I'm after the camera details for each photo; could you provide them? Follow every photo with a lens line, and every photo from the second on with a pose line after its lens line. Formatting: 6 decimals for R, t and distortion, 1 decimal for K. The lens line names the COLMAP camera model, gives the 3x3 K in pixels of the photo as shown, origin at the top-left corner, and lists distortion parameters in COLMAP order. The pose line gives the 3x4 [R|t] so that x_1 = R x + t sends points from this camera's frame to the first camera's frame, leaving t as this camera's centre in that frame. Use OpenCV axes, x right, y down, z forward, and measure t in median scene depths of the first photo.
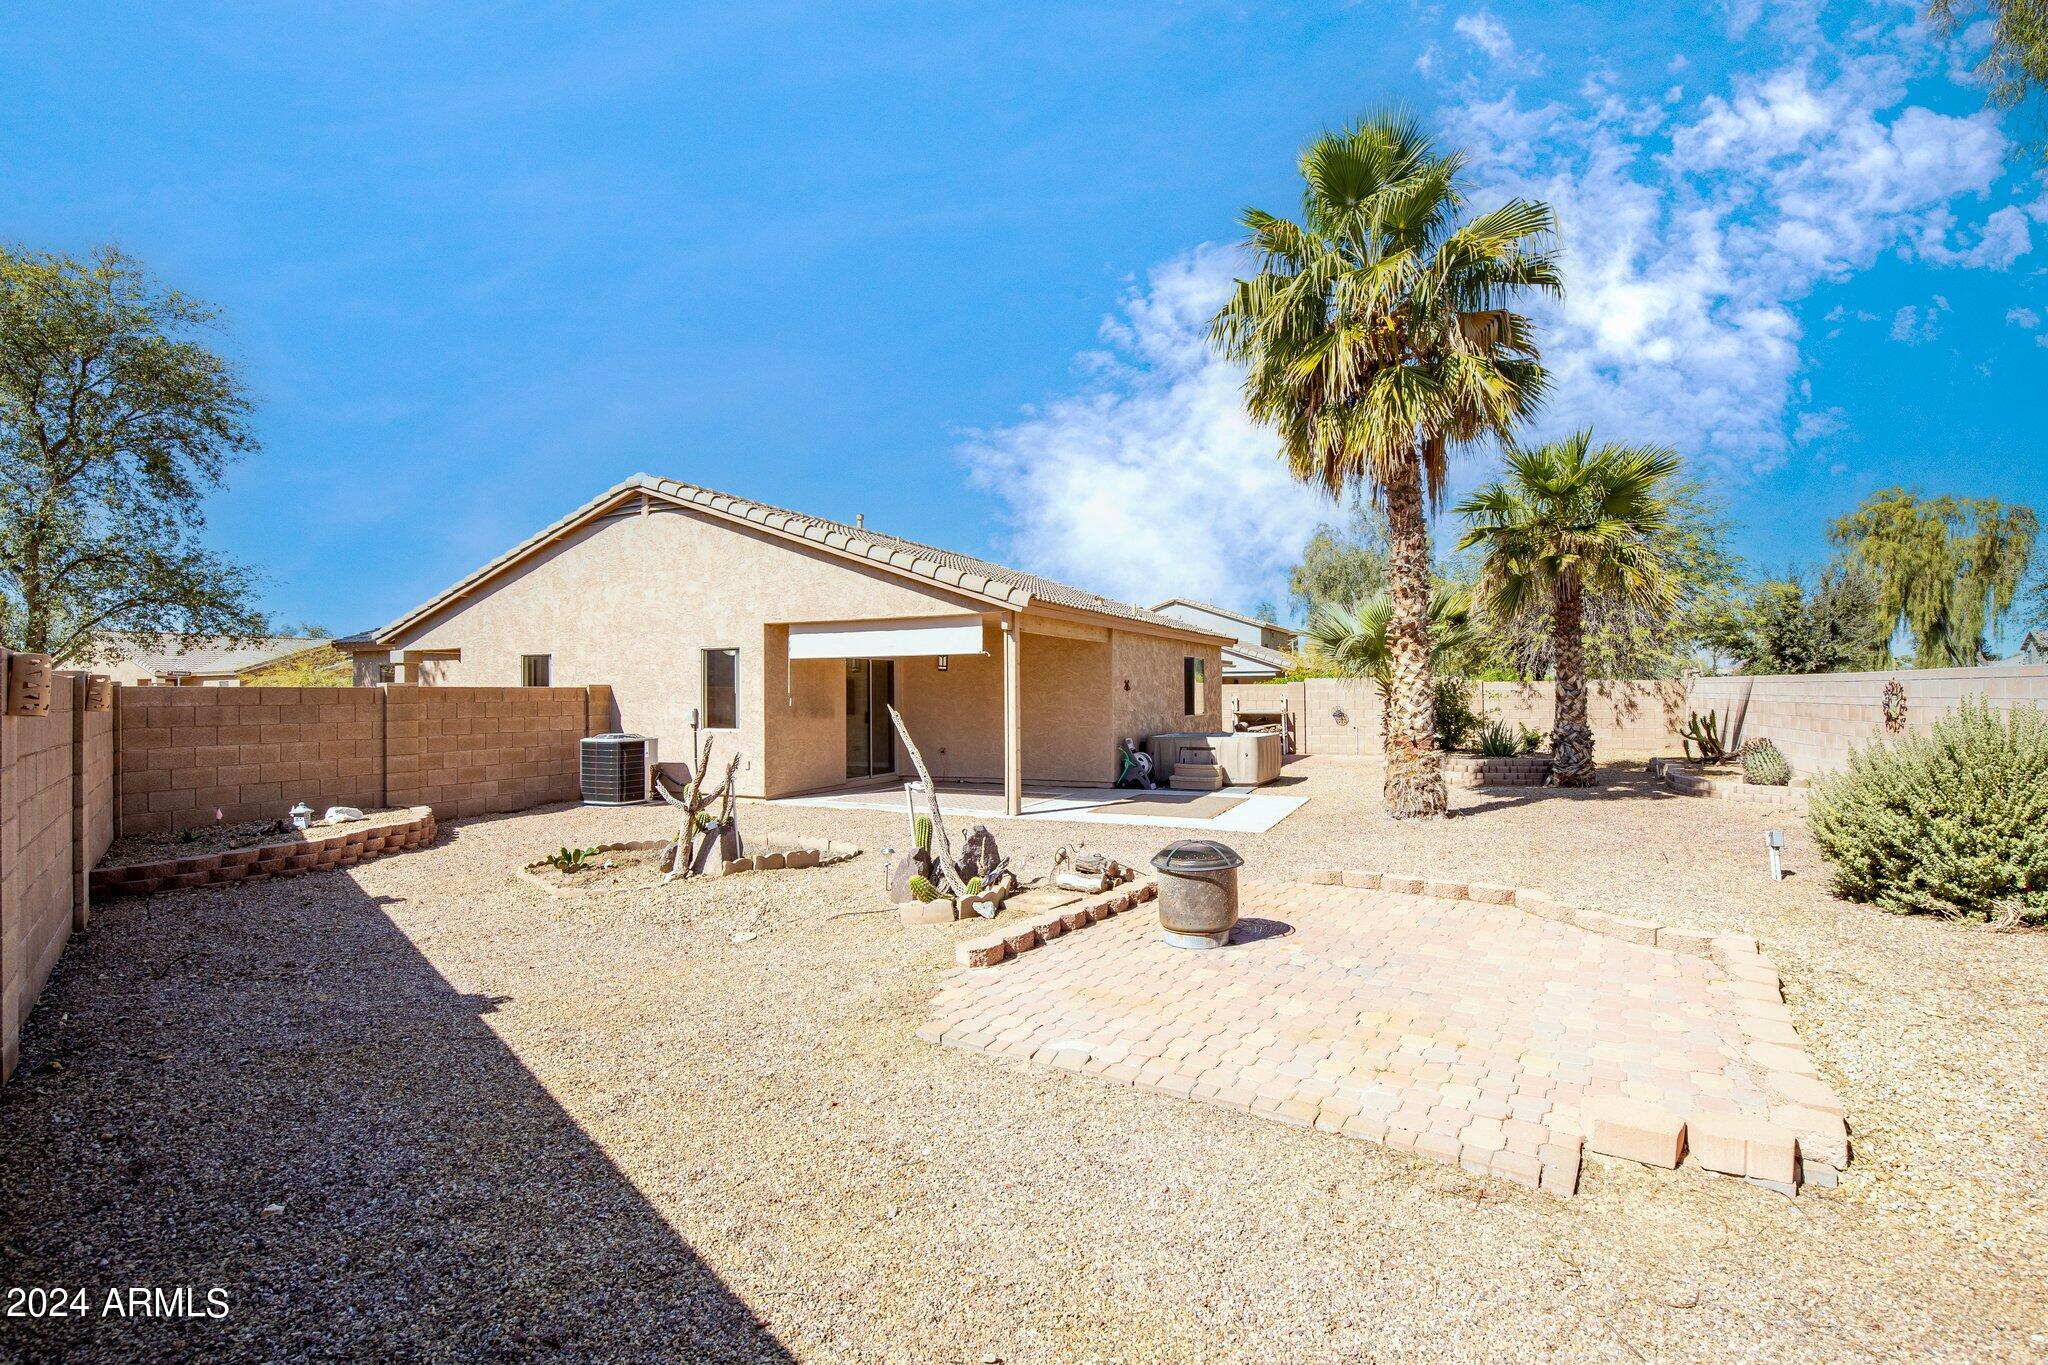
lens RADIAL K [[953.5, 0, 1029.2], [0, 953.5, 680.5], [0, 0, 1]] dist [-0.001160, -0.000164]
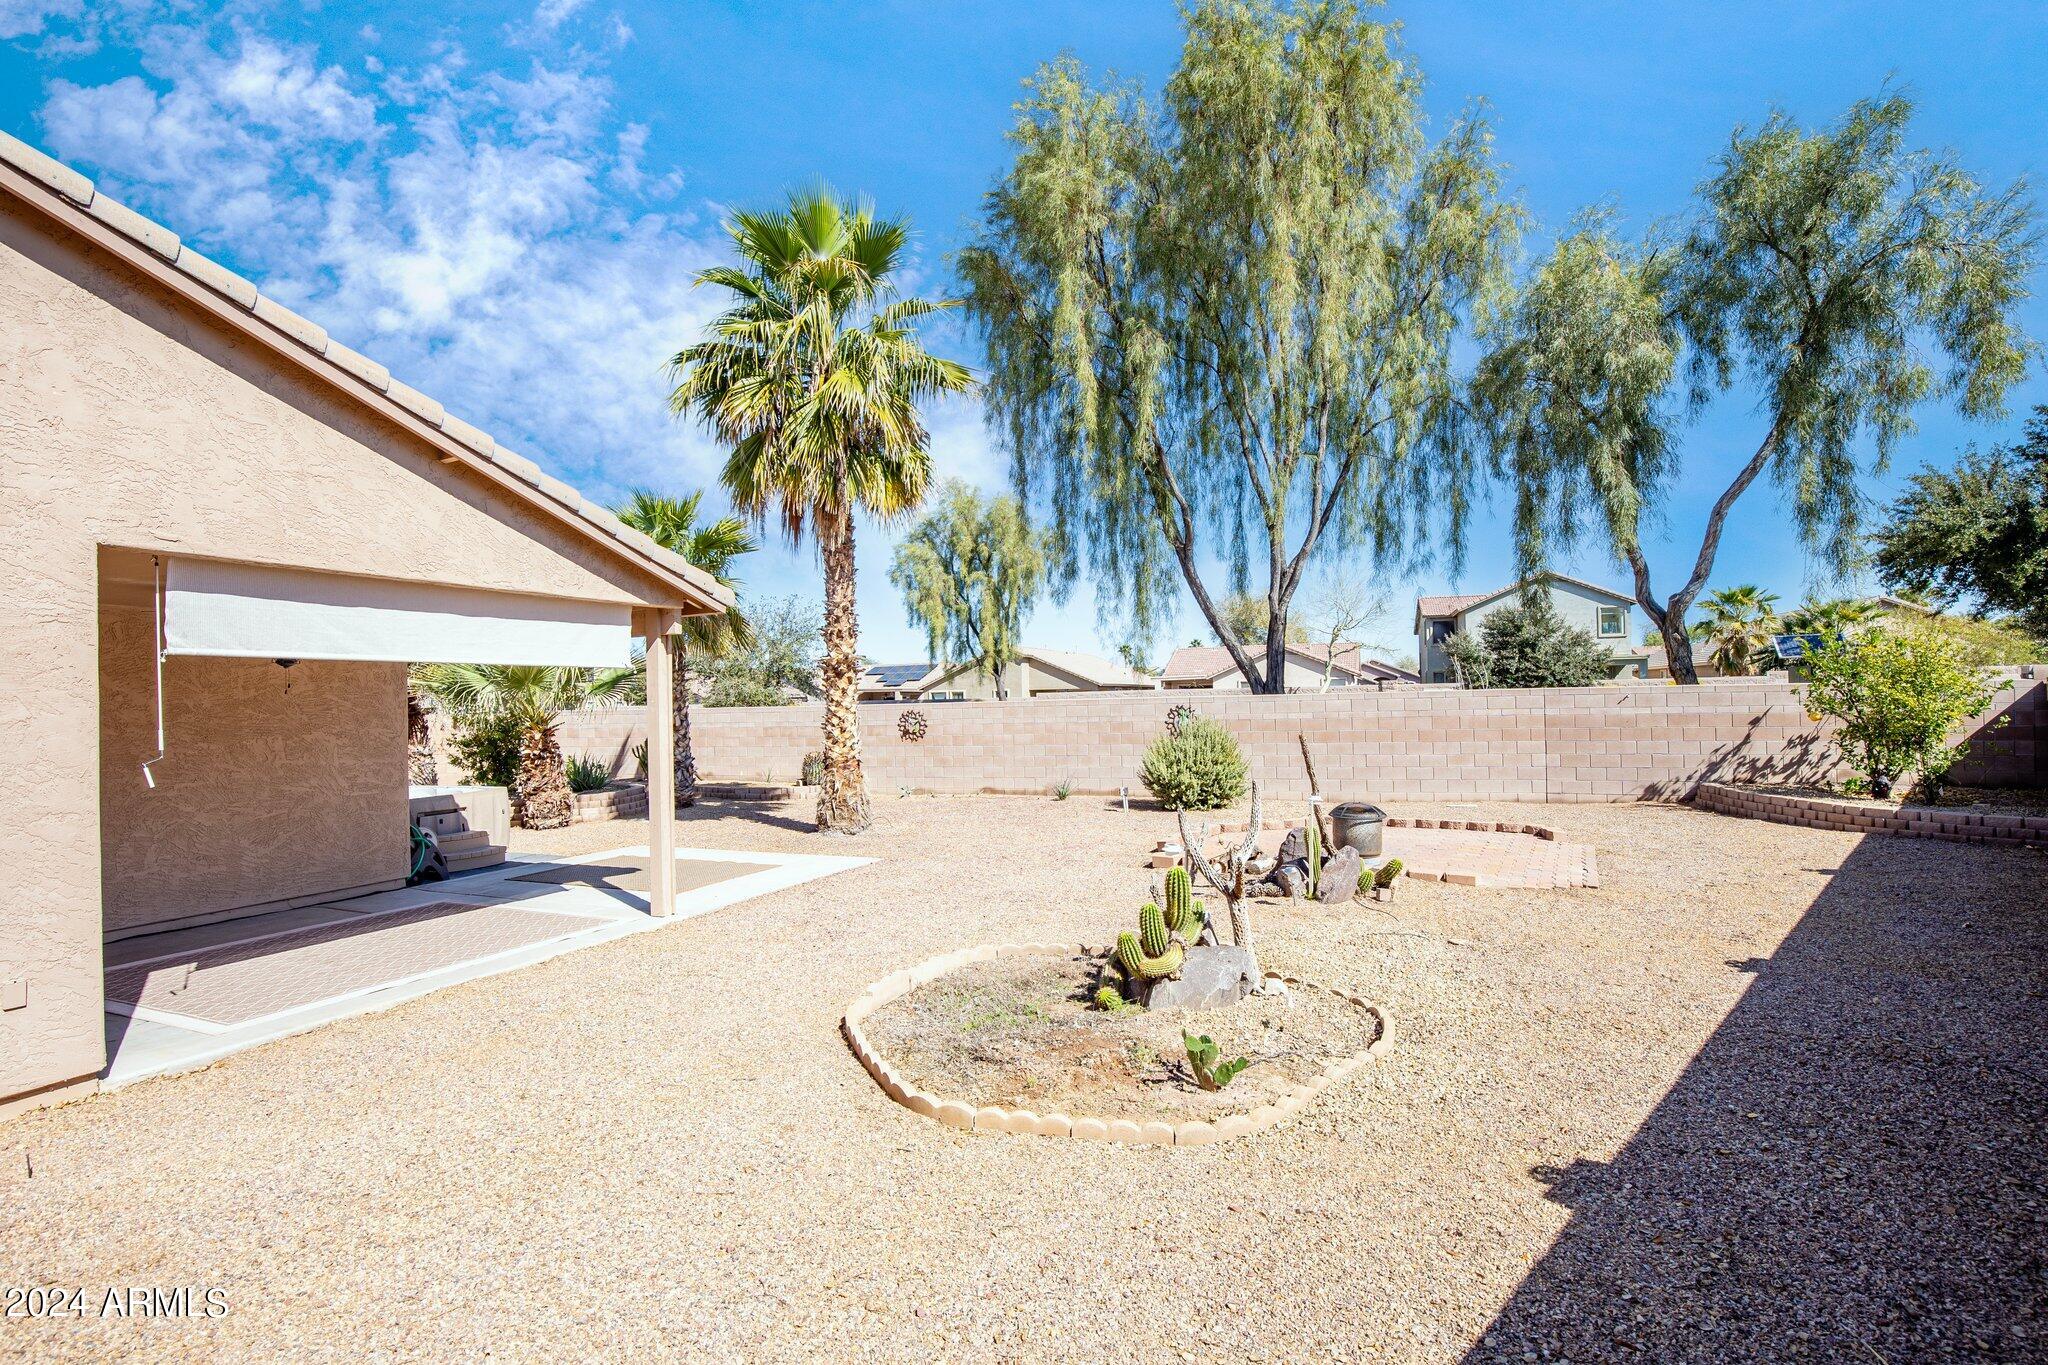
lens RADIAL K [[953.5, 0, 1026.0], [0, 953.5, 696.6], [0, 0, 1]] dist [-0.001160, -0.000164]
pose [[-0.035959, 0.010439, 0.999299, -0.613691], [0.005436, 0.999933, -0.010250, -0.002608], [-0.999338, 0.005064, -0.036014, 0.695845]]
